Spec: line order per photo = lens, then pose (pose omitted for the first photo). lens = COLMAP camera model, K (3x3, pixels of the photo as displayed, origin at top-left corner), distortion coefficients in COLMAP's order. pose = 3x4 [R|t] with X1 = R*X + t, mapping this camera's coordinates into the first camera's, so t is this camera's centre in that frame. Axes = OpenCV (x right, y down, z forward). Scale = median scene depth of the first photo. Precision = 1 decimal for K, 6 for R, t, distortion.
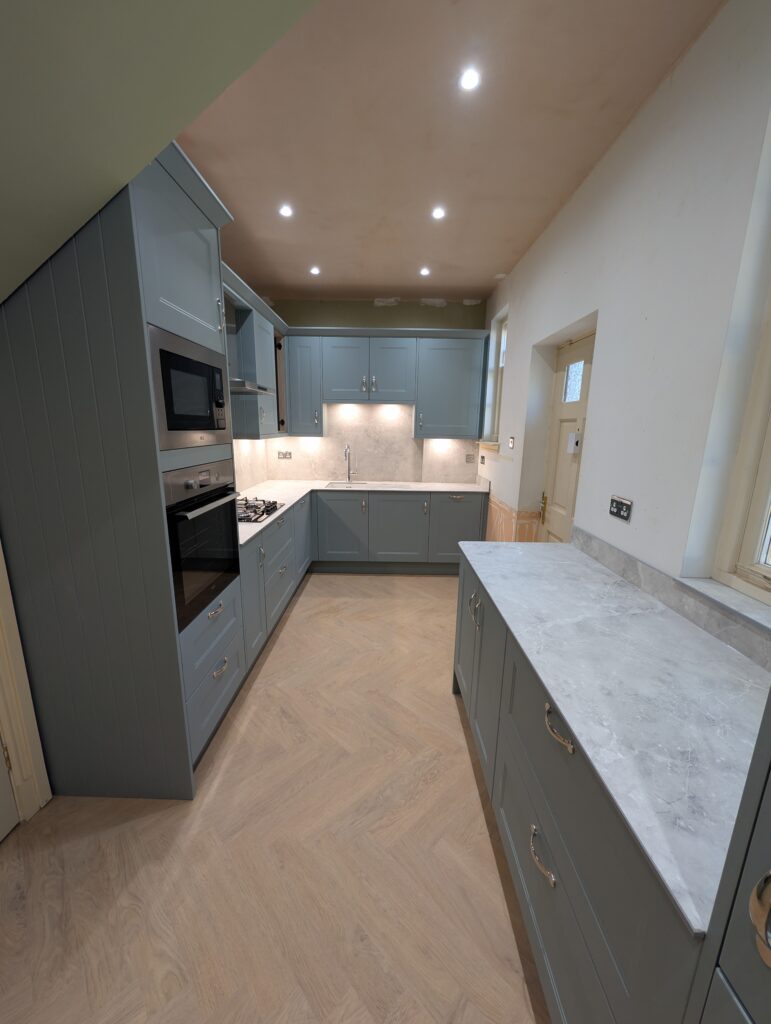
lens RADIAL K [[386.5, 0, 385.5], [0, 386.5, 513.2], [0, 0, 1]] dist [-0.000124, -0.000119]
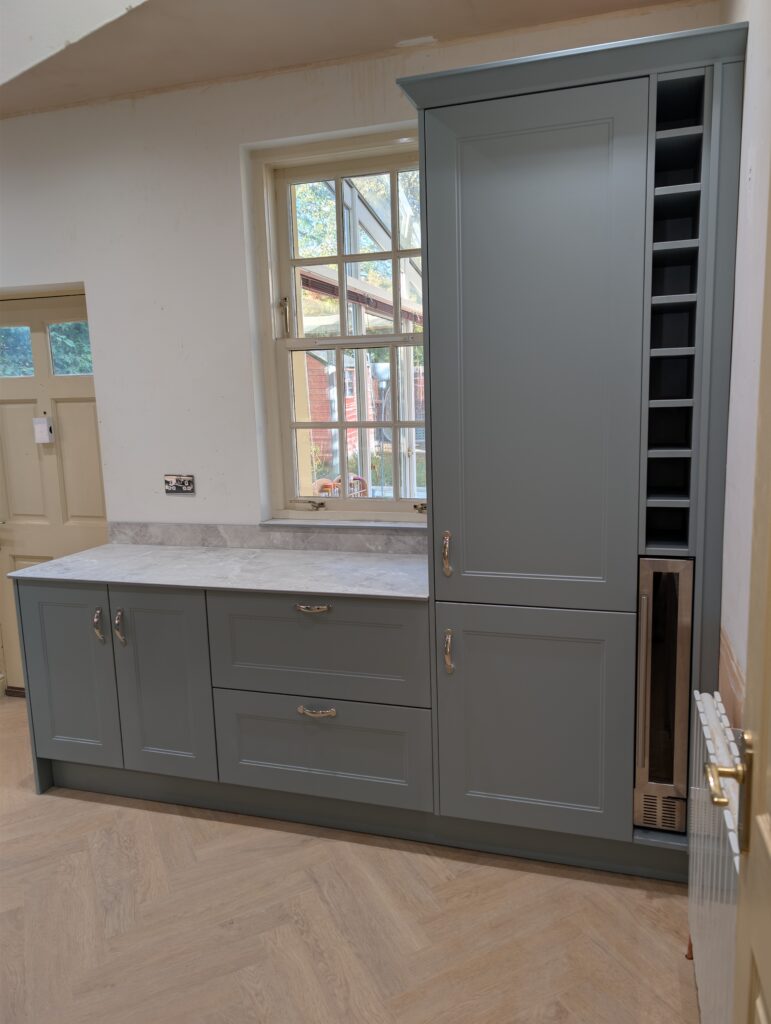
lens RADIAL K [[730.1, 0, 387.0], [0, 730.1, 512.7], [0, 0, 1]] dist [0.012446, -0.030020]
pose [[0.289349, -0.164830, 0.942925, -1.141991], [0.234760, 0.967198, 0.097034, -0.000208], [-0.927990, 0.193285, 0.318554, -0.123909]]
